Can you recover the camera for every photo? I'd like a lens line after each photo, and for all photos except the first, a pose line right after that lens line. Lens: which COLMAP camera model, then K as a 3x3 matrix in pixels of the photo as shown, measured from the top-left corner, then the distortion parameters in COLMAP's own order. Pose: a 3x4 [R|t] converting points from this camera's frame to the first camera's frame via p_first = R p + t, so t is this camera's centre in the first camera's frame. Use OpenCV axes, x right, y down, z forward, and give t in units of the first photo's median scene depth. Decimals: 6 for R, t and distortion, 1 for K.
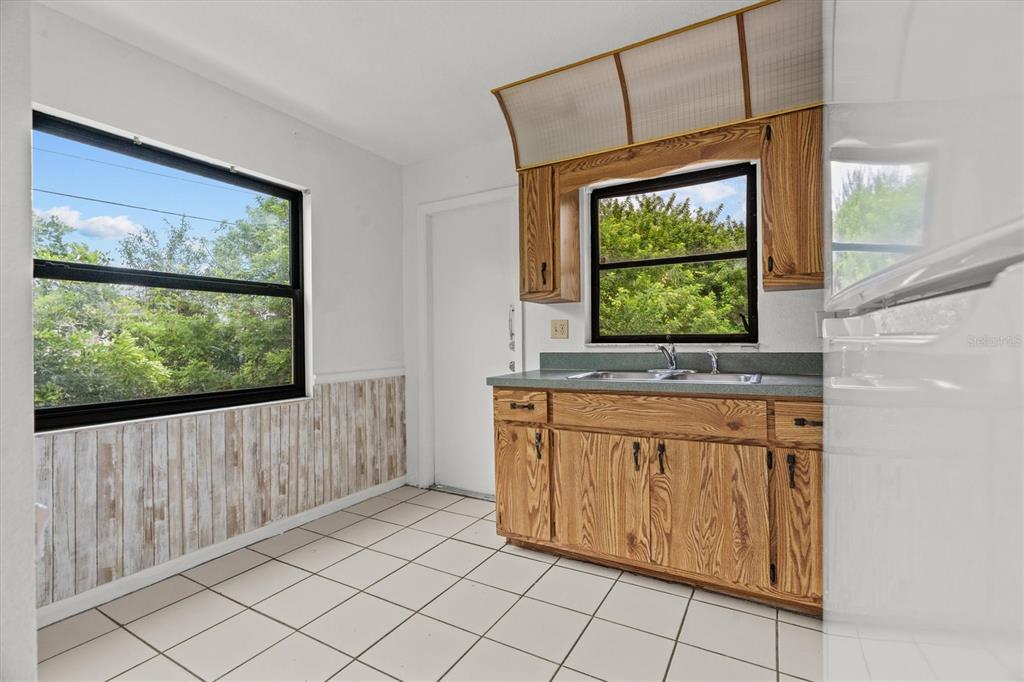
lens RADIAL K [[464.6, 0, 510.4], [0, 464.6, 340.8], [0, 0, 1]] dist [-0.003417, -0.000127]
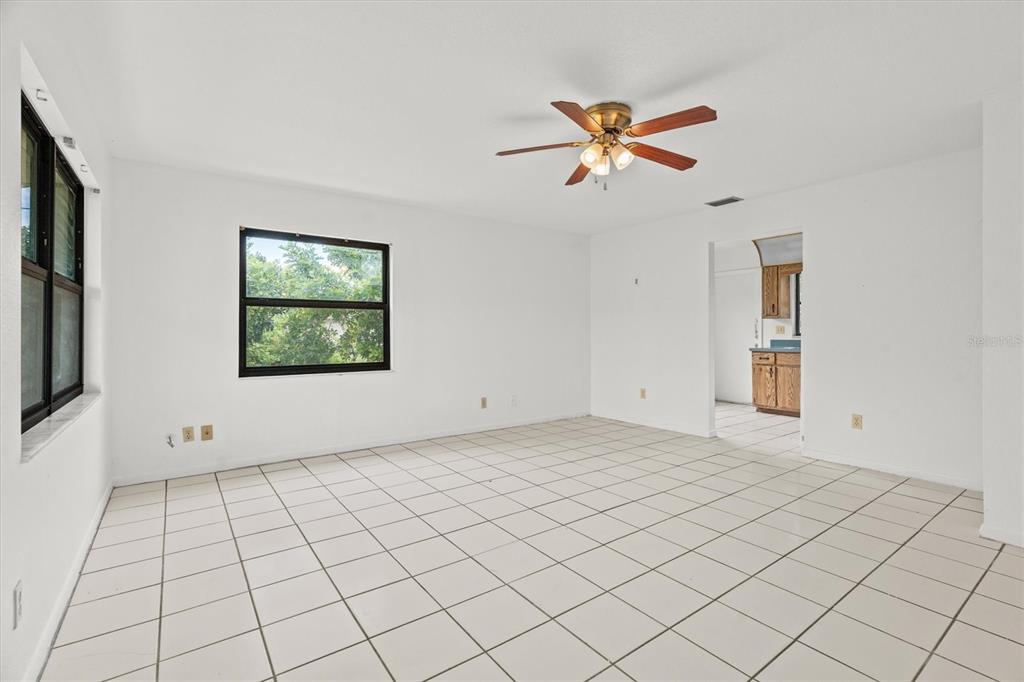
lens RADIAL K [[464.6, 0, 516.8], [0, 464.6, 330.6], [0, 0, 1]] dist [-0.003417, -0.000127]
pose [[0.917171, 0.010303, -0.398360, -0.203640], [-0.012019, 0.999926, -0.001810, -0.000942], [0.398312, 0.006448, 0.917227, -1.909562]]
